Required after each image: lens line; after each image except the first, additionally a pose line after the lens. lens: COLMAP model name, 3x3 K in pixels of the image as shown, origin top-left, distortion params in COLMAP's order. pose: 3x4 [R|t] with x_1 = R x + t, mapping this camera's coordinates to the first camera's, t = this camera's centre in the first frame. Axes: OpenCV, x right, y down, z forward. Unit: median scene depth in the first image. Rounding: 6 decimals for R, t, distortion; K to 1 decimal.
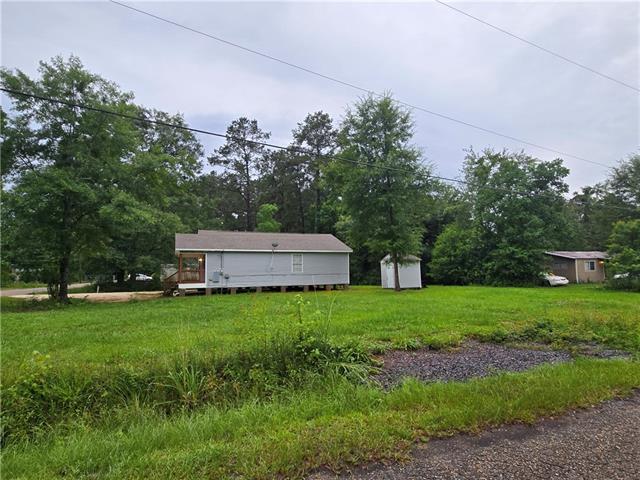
lens RADIAL K [[342.1, 0, 319.3], [0, 342.1, 237.9], [0, 0, 1]] dist [-0.002142, 0.001750]
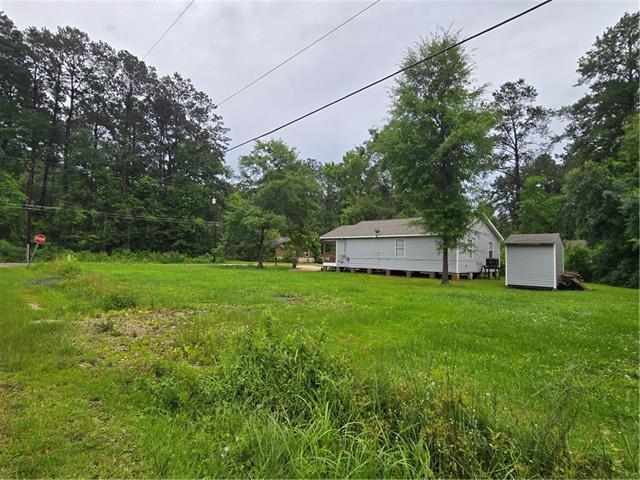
lens RADIAL K [[342.1, 0, 319.3], [0, 342.1, 237.9], [0, 0, 1]] dist [-0.002142, 0.001750]
pose [[0.355955, -0.027404, -0.934101, 0.848066], [0.059664, 0.998197, -0.006549, 0.040327], [0.932597, -0.053402, 0.356948, 0.460909]]
